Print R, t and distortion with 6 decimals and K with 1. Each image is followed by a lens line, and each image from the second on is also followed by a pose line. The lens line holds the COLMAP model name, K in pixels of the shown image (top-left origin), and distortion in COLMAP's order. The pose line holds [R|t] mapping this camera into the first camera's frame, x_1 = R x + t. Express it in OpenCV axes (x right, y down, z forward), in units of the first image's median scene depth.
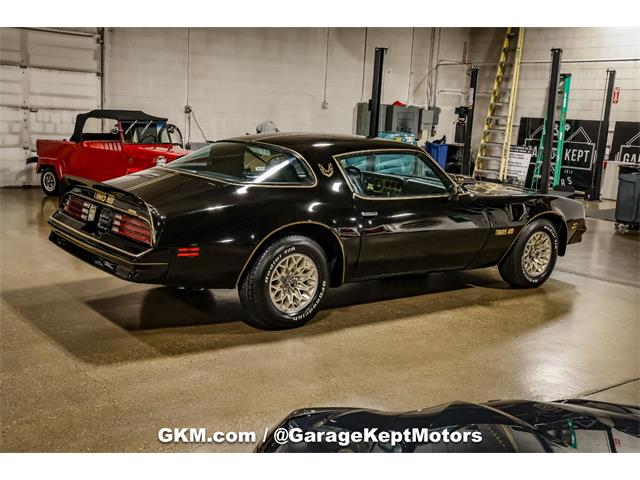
lens RADIAL K [[695.2, 0, 320.0], [0, 695.2, 240.0], [0, 0, 1]] dist [-0.004382, 0.033950]
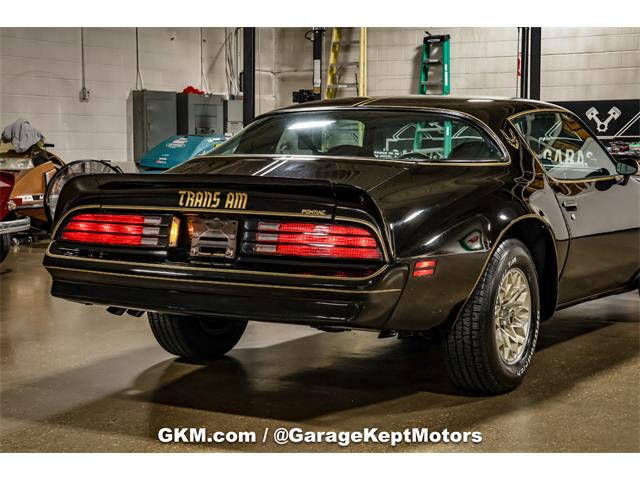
lens RADIAL K [[1168.9, 0, 320.0], [0, 1168.9, 240.0], [0, 0, 1]] dist [0.206570, 0.262763]
pose [[0.935439, -0.080611, 0.344175, -0.157971], [0.109277, 0.991904, -0.064689, 0.012417], [-0.336174, 0.098123, 0.936674, 0.016301]]
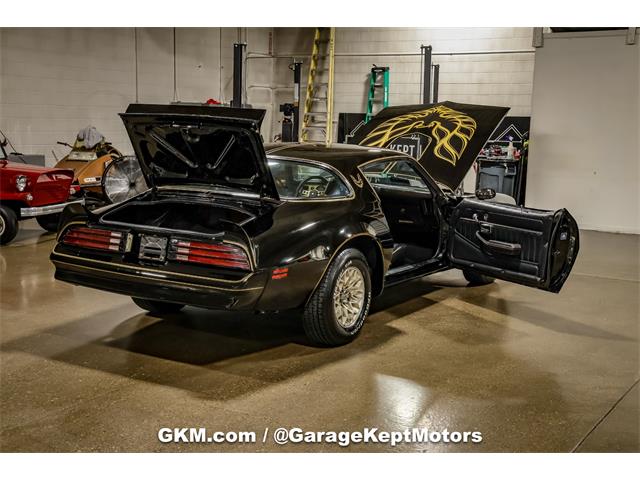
lens RADIAL K [[805.6, 0, 320.0], [0, 805.6, 240.0], [0, 0, 1]] dist [-0.008419, 0.401115]
pose [[0.939043, -0.080758, 0.334180, -0.127832], [0.086332, 0.996265, -0.001836, -0.005606], [-0.332784, 0.030575, 0.942507, -0.019014]]
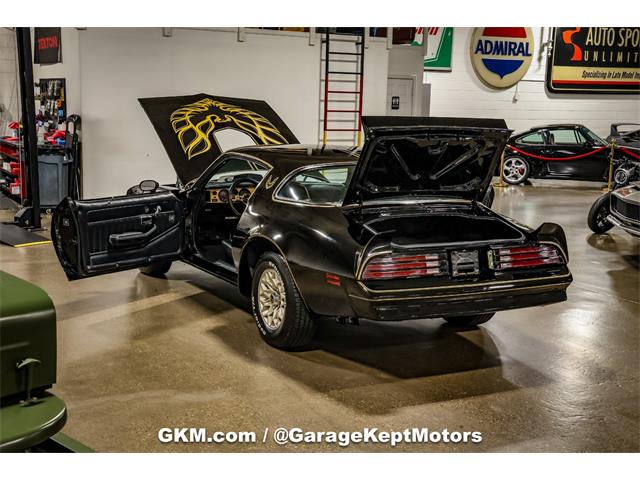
lens RADIAL K [[805.6, 0, 320.0], [0, 805.6, 240.0], [0, 0, 1]] dist [-0.008419, 0.401115]
pose [[0.222456, -0.203843, 0.953395, -0.379552], [0.162434, 0.971979, 0.169916, -0.075986], [-0.961316, 0.117065, 0.249334, 0.259470]]
